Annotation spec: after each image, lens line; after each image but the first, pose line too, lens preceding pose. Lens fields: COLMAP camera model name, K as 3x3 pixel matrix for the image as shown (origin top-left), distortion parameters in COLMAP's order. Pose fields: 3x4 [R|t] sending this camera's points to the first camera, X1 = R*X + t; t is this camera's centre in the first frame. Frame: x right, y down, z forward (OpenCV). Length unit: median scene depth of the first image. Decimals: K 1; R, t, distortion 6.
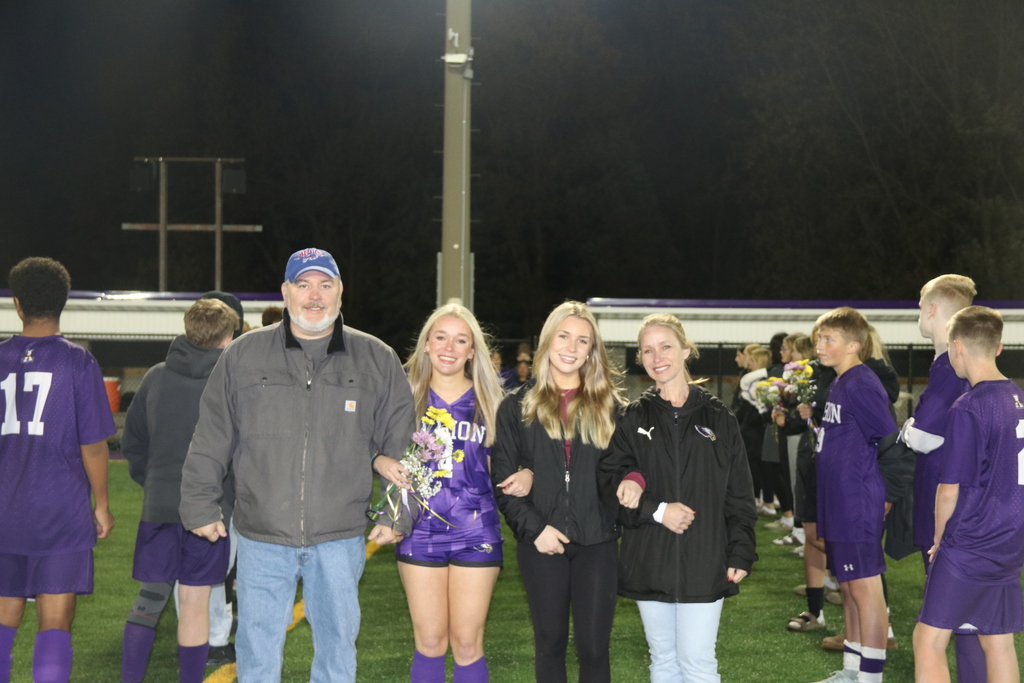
lens RADIAL K [[1746.8, 0, 512.0], [0, 1746.8, 341.5], [0, 0, 1]] dist [0.322189, 0.104944]
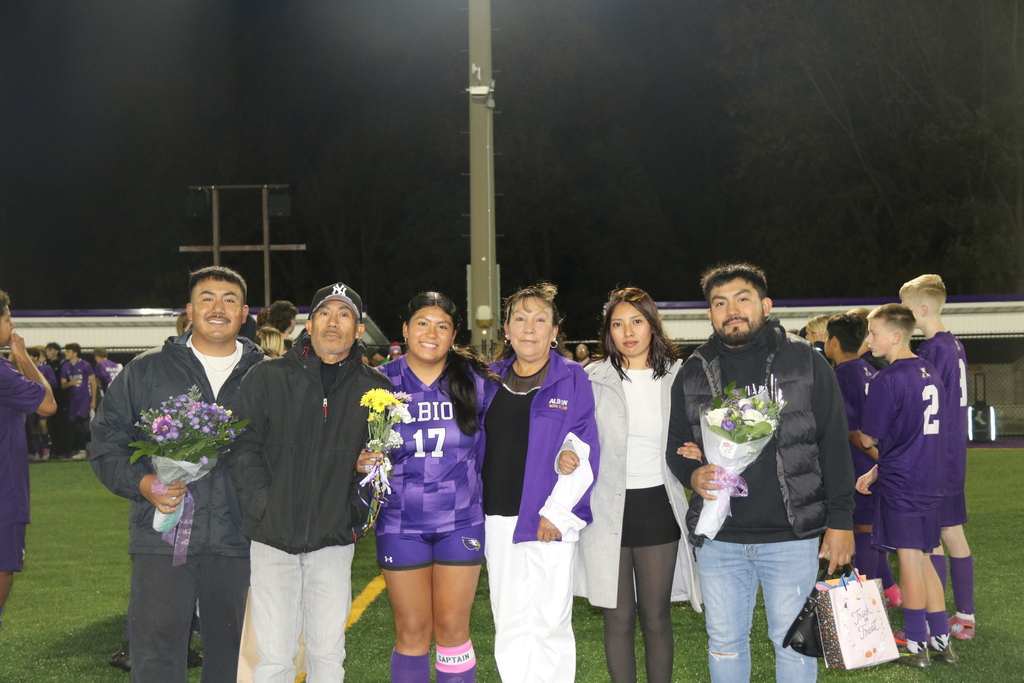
lens RADIAL K [[1774.0, 0, 512.0], [0, 1774.0, 341.5], [0, 0, 1]] dist [0.324016, 0.016697]
pose [[0.999610, -0.027909, -0.000621, -0.014116], [0.027909, 0.999610, -0.000933, -0.000438], [0.000646, 0.000915, 0.999999, -0.120732]]
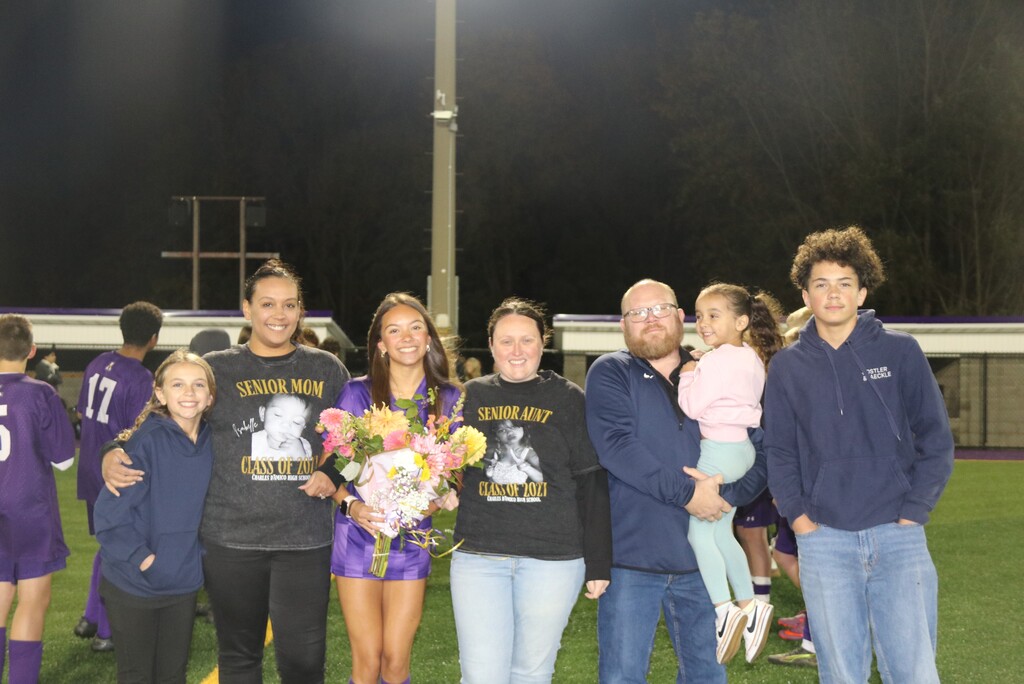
lens RADIAL K [[1569.4, 0, 512.0], [0, 1569.4, 342.0], [0, 0, 1]] dist [0.159137, 0.806181]
pose [[0.999786, -0.002267, 0.020558, -0.007049], [0.002358, 0.999987, -0.004418, -0.001015], [-0.020547, 0.004466, 0.999779, -0.068868]]
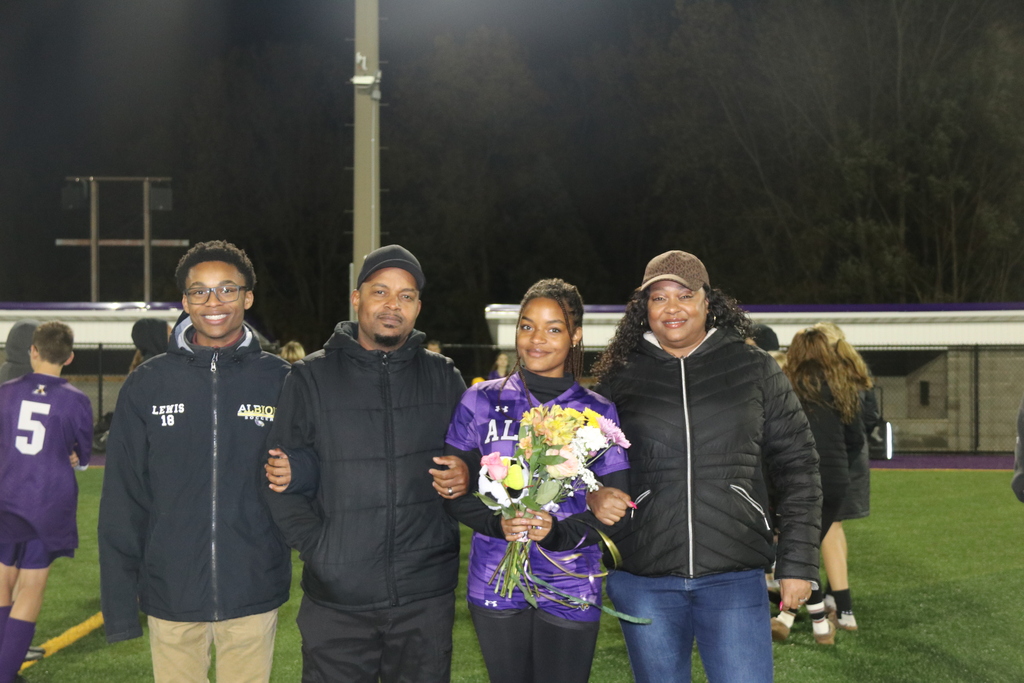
lens RADIAL K [[1473.7, 0, 512.0], [0, 1473.7, 341.5], [0, 0, 1]] dist [0.108695, 0.614360]
pose [[0.999696, -0.009693, 0.022655, 0.033795], [0.009797, 0.999942, -0.004501, 0.001388], [-0.022610, 0.004722, 0.999733, 0.101487]]
